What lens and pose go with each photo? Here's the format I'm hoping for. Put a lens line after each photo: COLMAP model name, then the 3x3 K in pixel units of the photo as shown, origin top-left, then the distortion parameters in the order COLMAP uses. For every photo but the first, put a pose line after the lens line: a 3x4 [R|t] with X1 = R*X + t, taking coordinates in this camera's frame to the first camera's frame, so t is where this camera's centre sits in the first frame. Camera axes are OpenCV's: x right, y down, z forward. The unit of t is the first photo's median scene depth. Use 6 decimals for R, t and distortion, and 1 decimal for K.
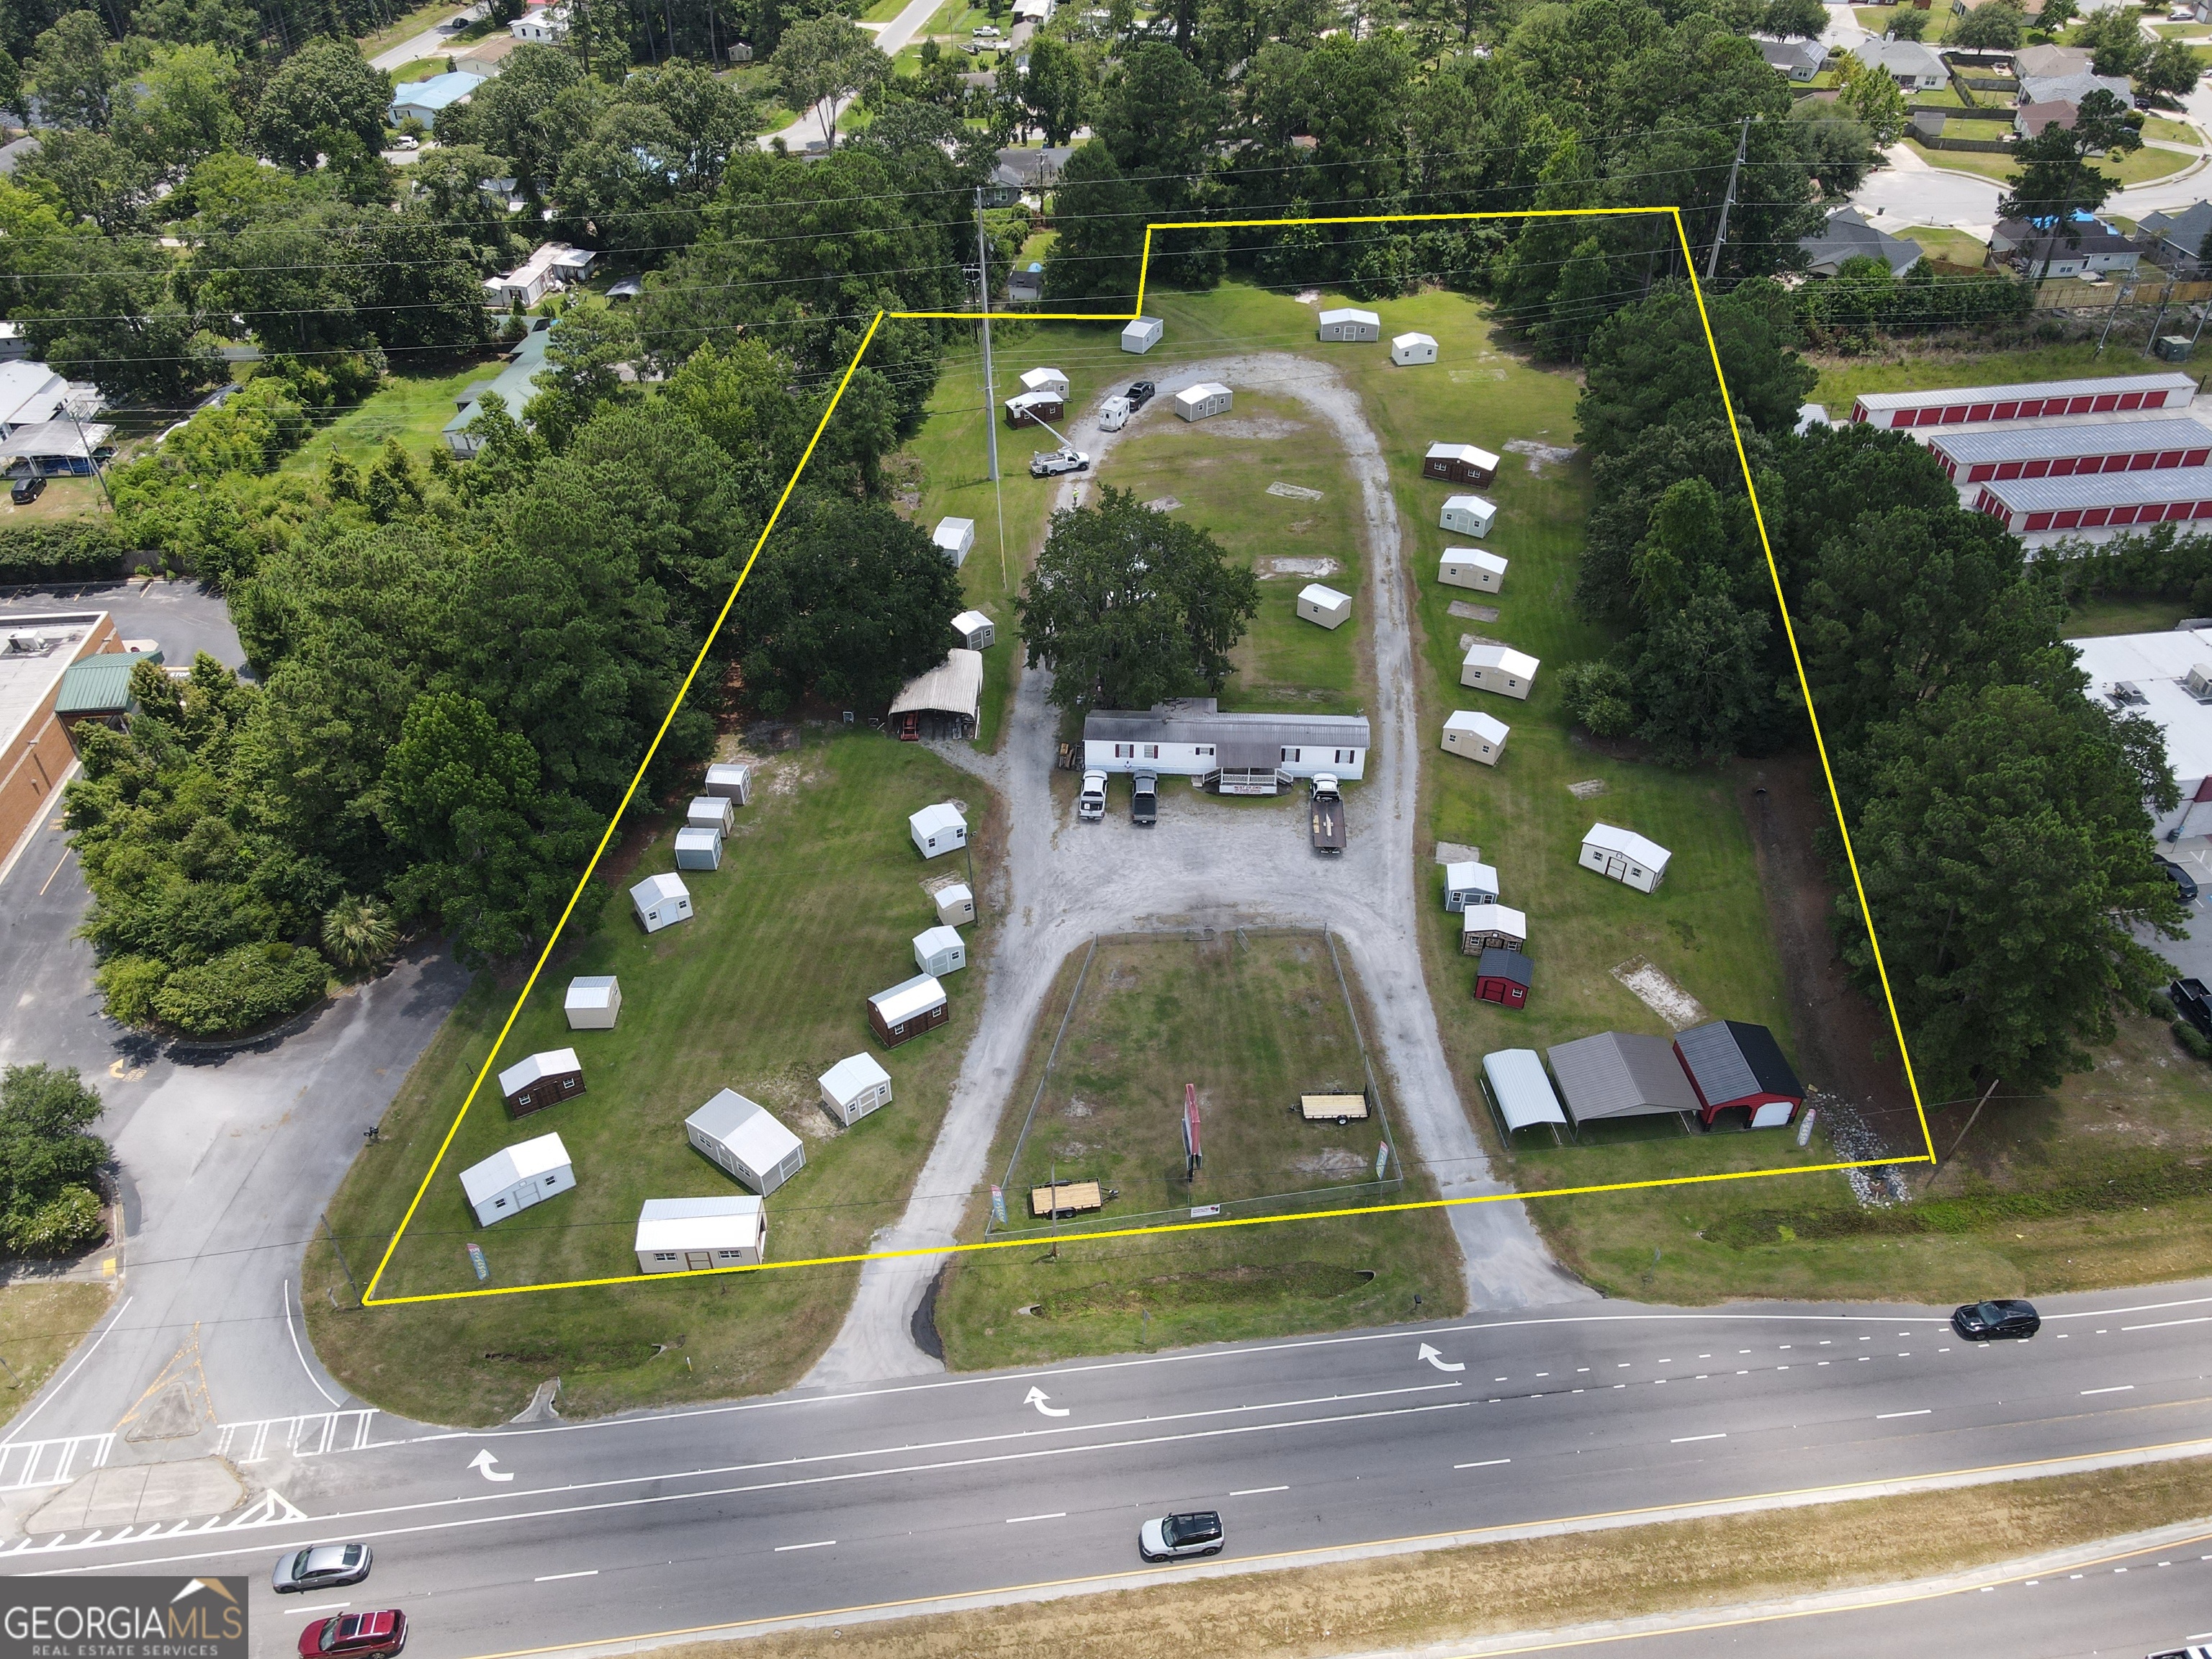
lens RADIAL K [[1620.6, 0, 1128.1], [0, 1620.6, 810.8], [0, 0, 1]] dist [0.009306, 0.008971]
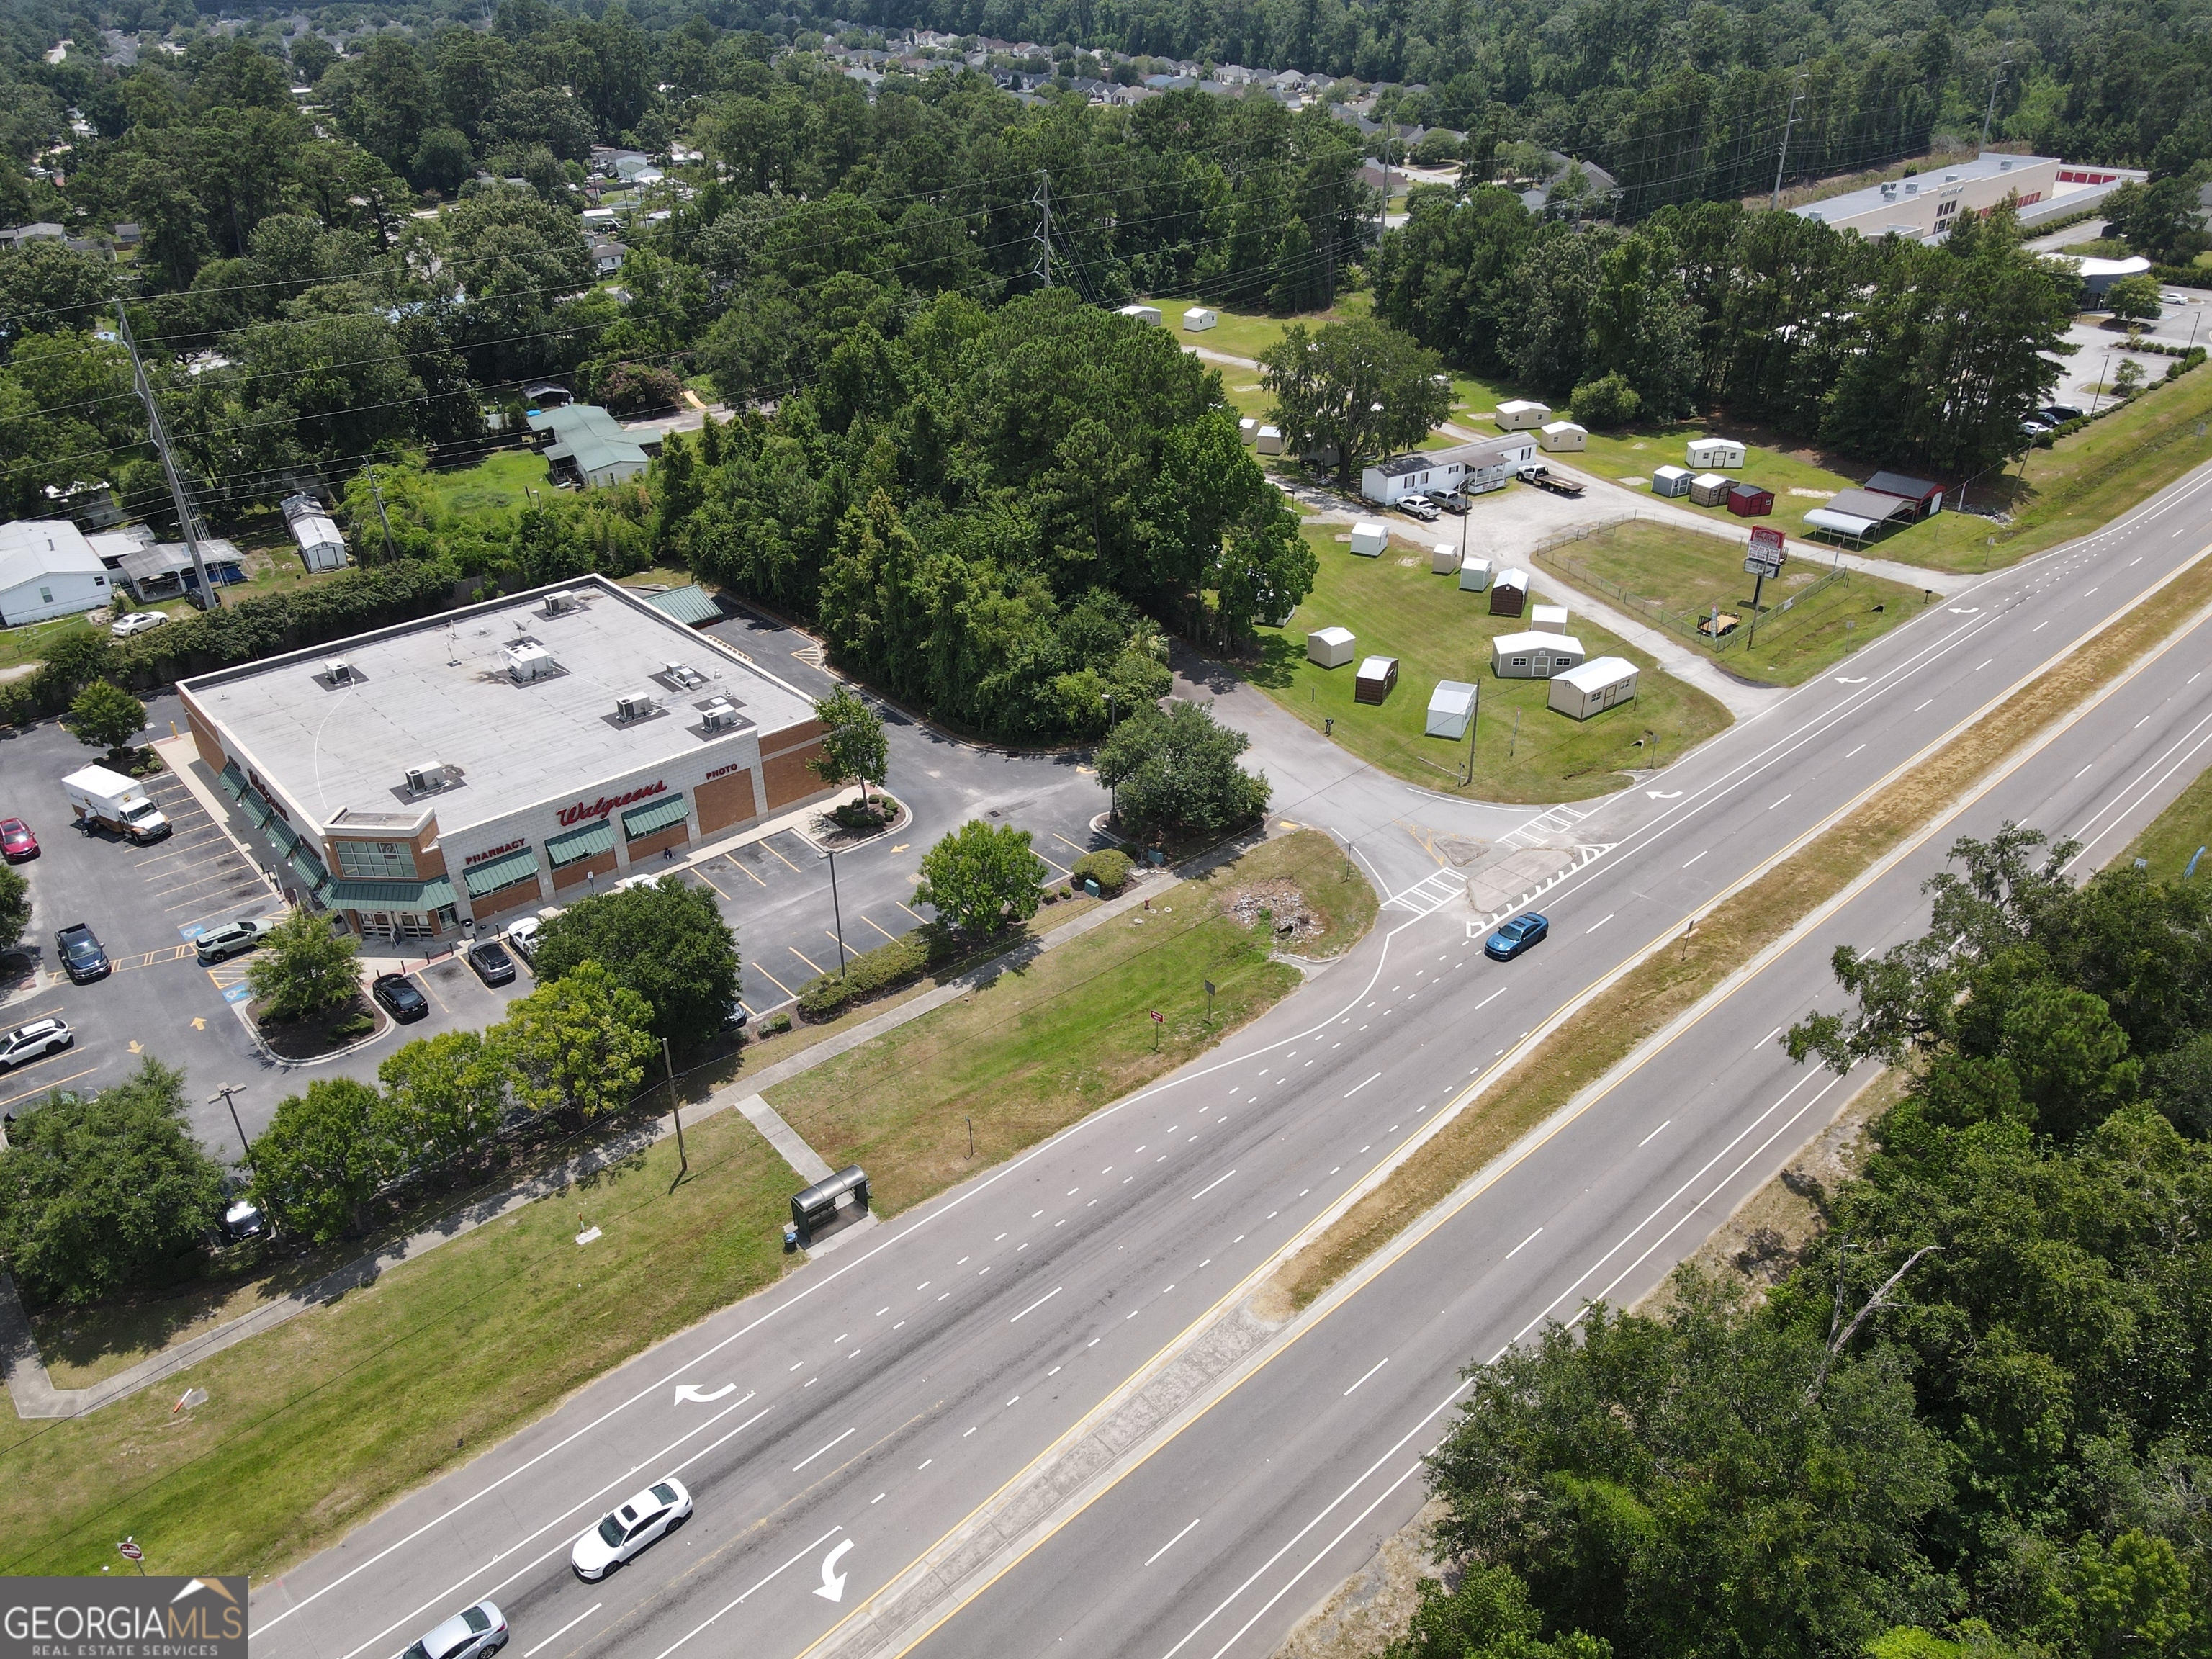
lens RADIAL K [[1620.6, 0, 1128.1], [0, 1620.6, 810.8], [0, 0, 1]] dist [0.009306, 0.008971]
pose [[0.809360, -0.291811, 0.509688, -0.783657], [0.379411, 0.922225, -0.074486, 0.185523], [-0.448311, 0.253667, 0.857129, 0.015016]]
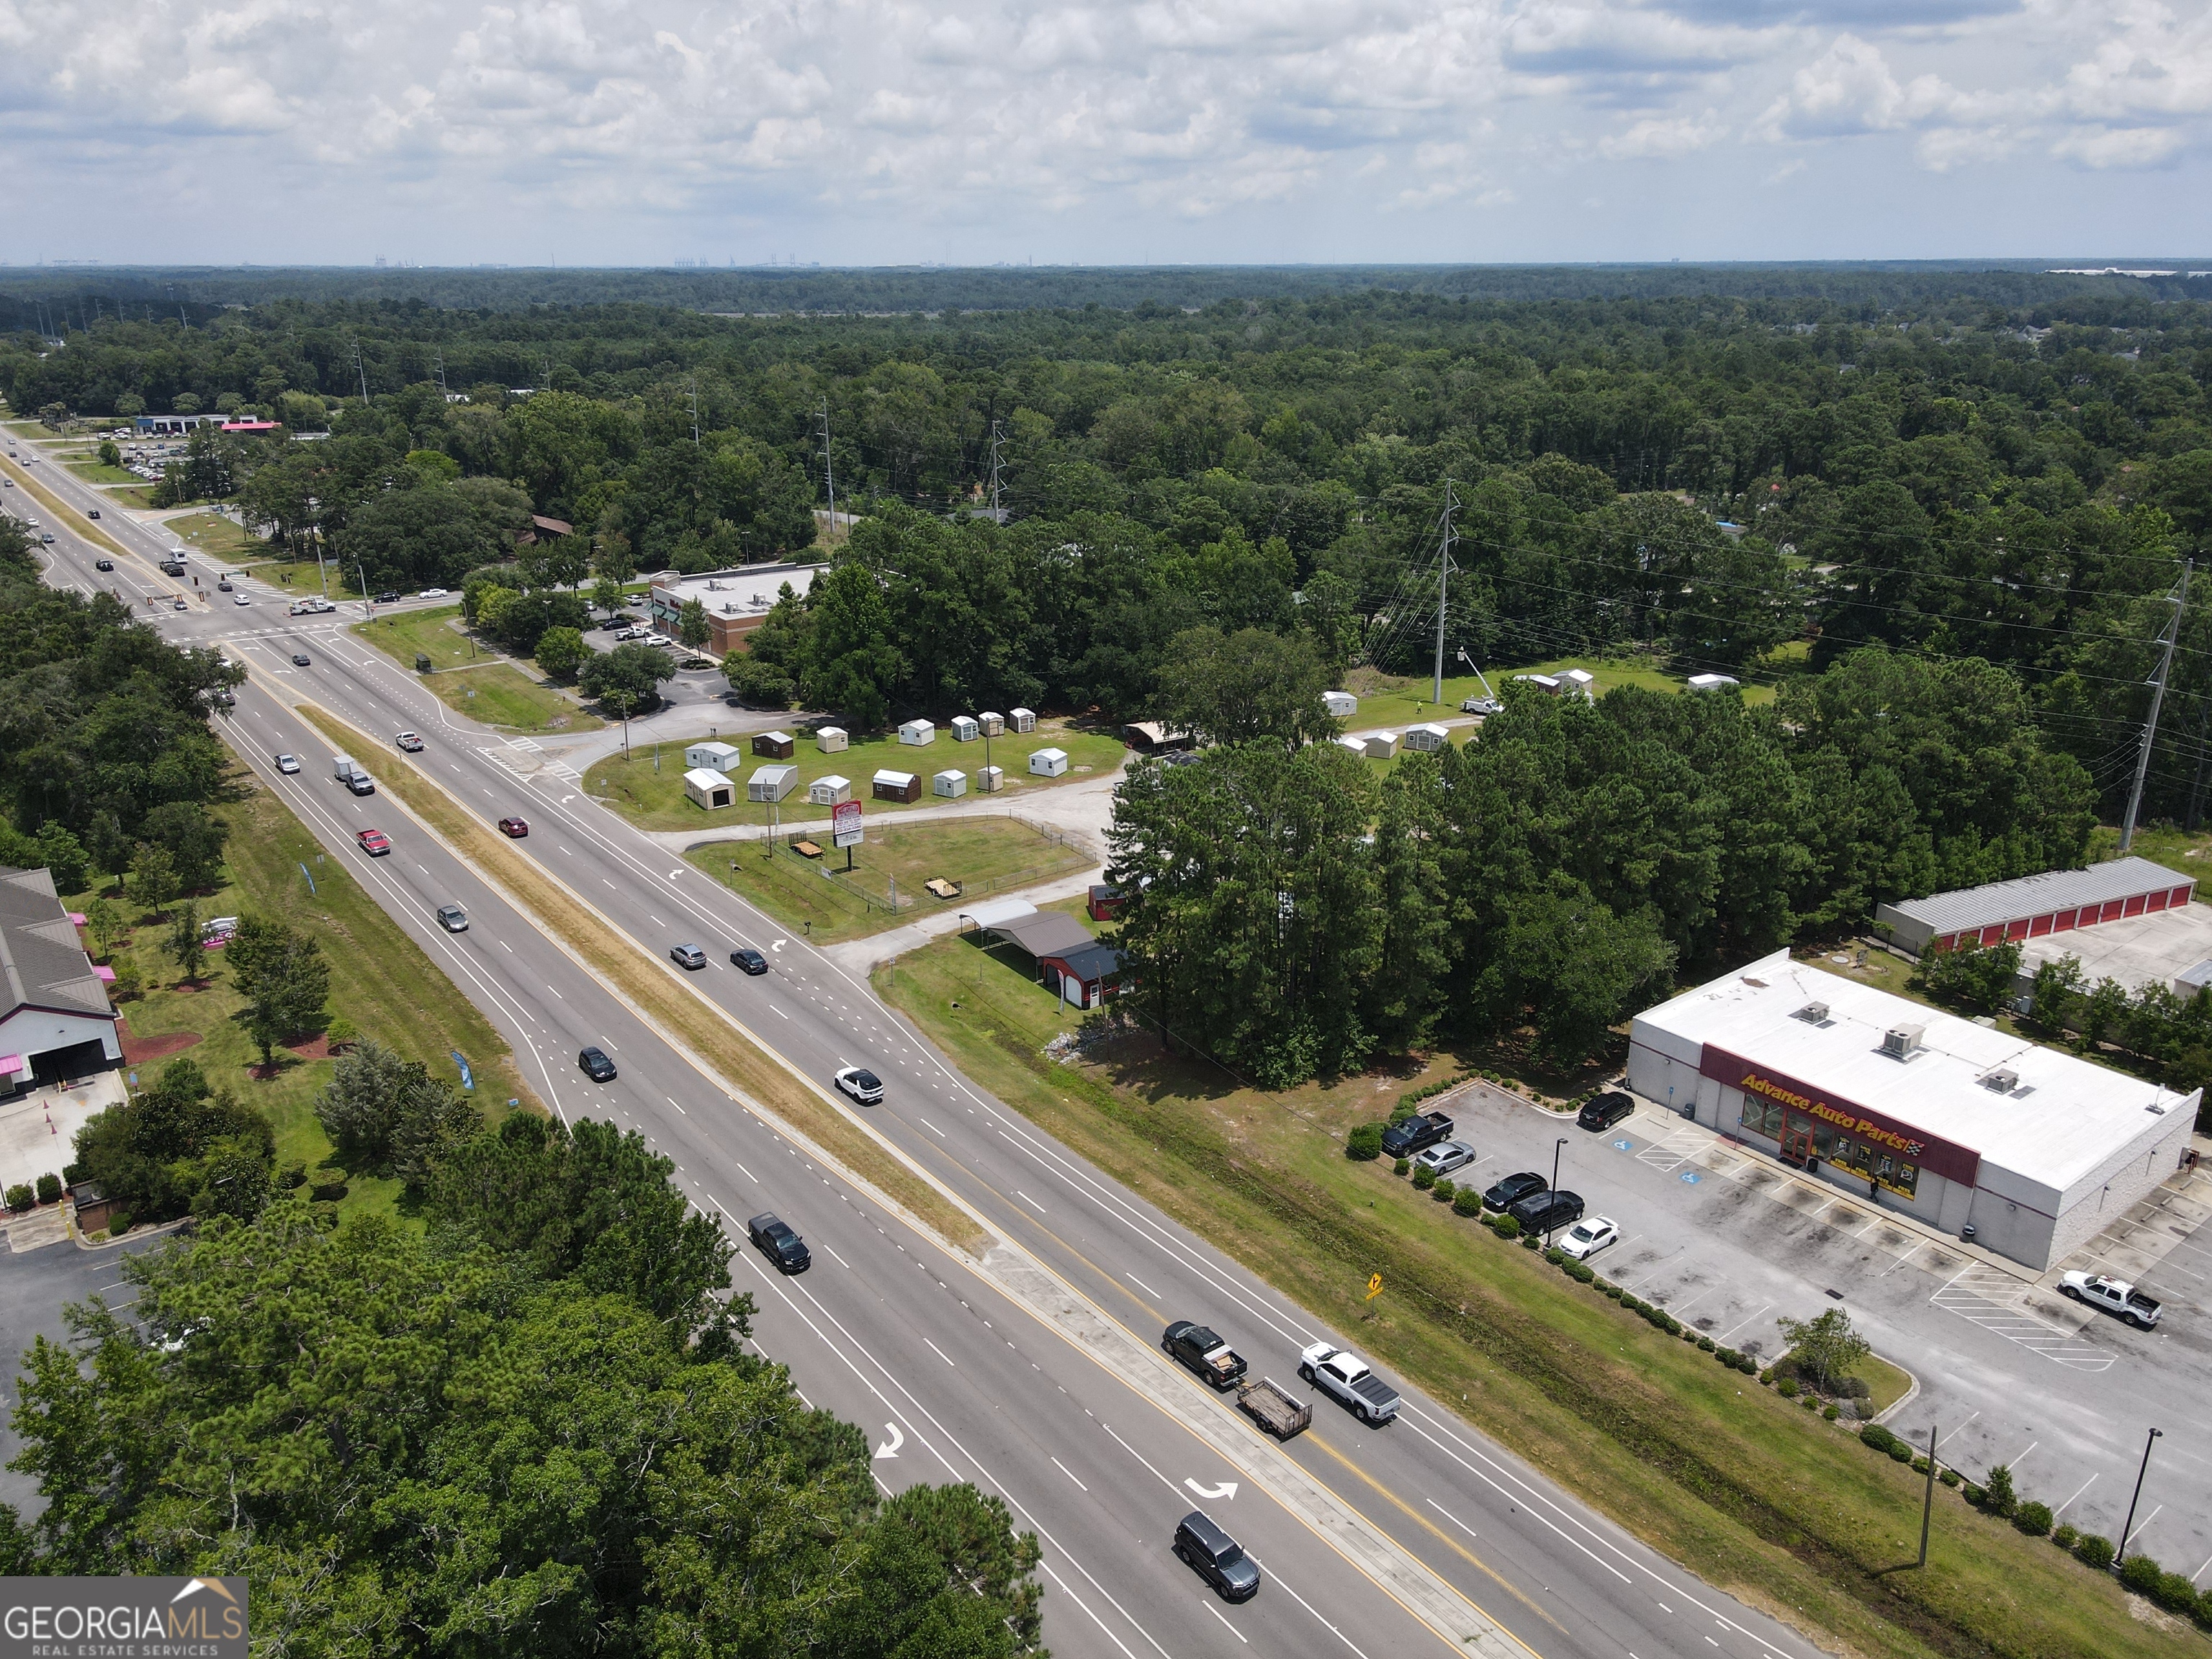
lens RADIAL K [[1620.6, 0, 1128.1], [0, 1620.6, 810.8], [0, 0, 1]] dist [0.009306, 0.008971]
pose [[0.519202, 0.280074, -0.807458, 0.930441], [-0.533451, 0.844343, -0.050145, 0.068592], [0.667727, 0.456775, 0.587790, 0.127253]]
